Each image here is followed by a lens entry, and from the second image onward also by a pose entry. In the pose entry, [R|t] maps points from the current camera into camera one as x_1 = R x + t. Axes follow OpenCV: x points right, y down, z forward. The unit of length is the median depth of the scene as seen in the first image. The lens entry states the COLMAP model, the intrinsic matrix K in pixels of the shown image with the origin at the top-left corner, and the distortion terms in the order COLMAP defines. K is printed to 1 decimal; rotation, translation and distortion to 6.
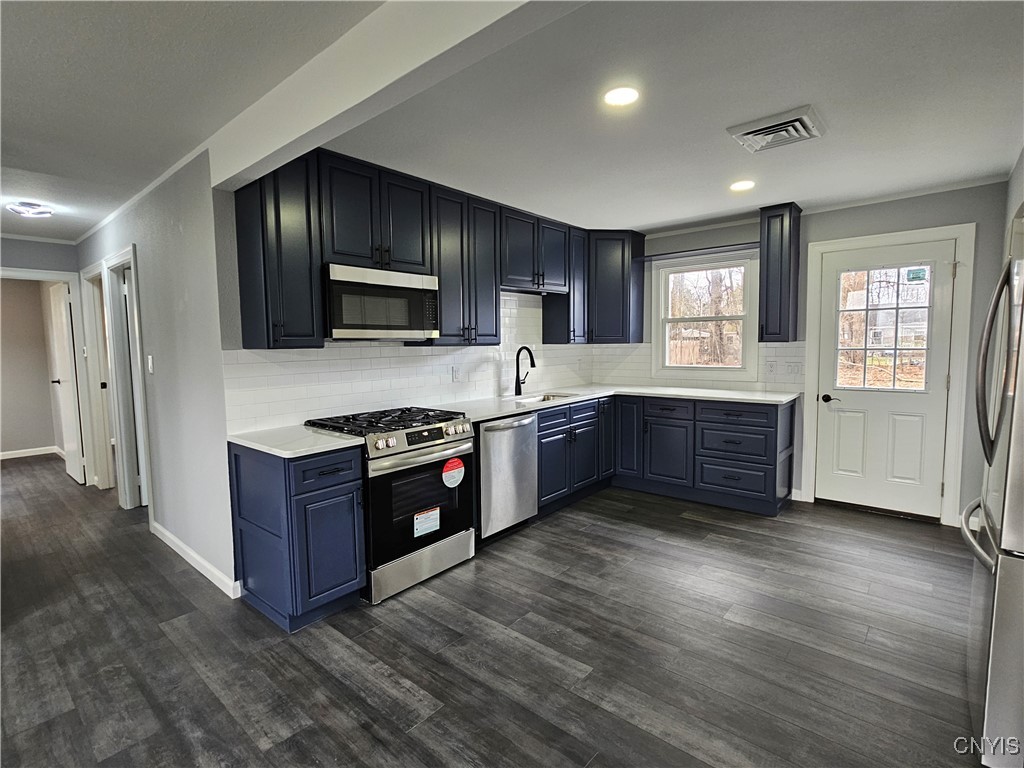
lens RADIAL K [[492.0, 0, 513.2], [0, 492.0, 381.6], [0, 0, 1]] dist [-0.003629, 0.004077]
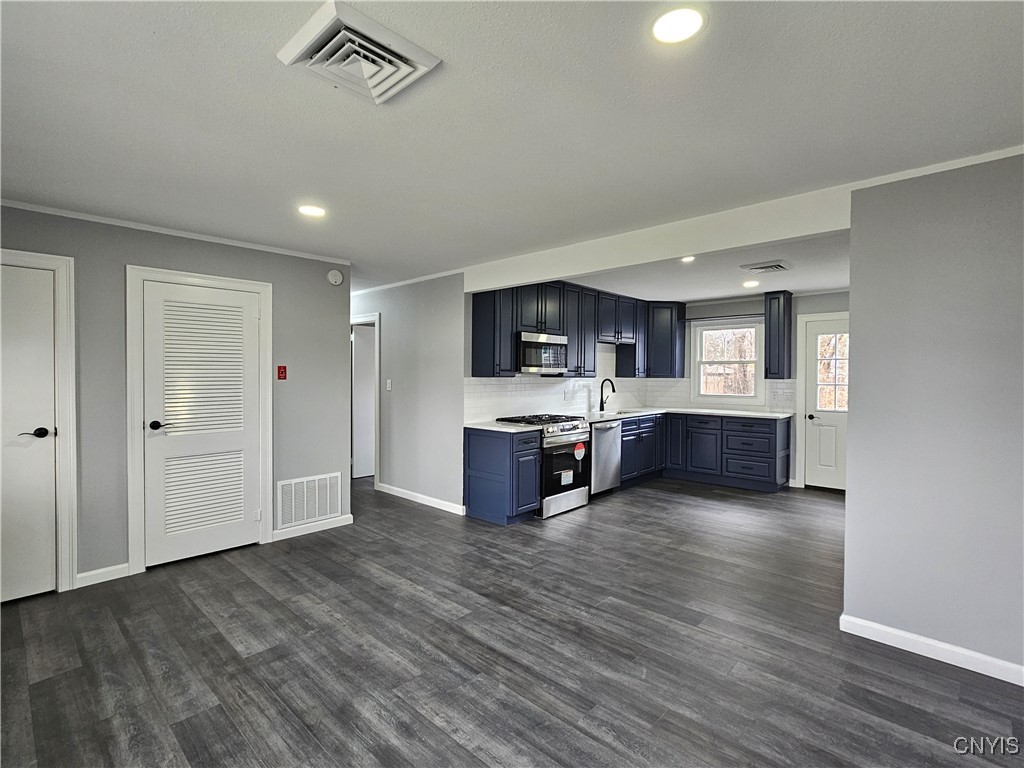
lens RADIAL K [[492.0, 0, 513.2], [0, 492.0, 384.3], [0, 0, 1]] dist [-0.003629, 0.004077]
pose [[0.998896, 0.019214, -0.042865, -0.261416], [-0.021771, 0.997961, -0.059993, 0.055895], [0.041625, 0.060860, 0.997278, -0.676758]]
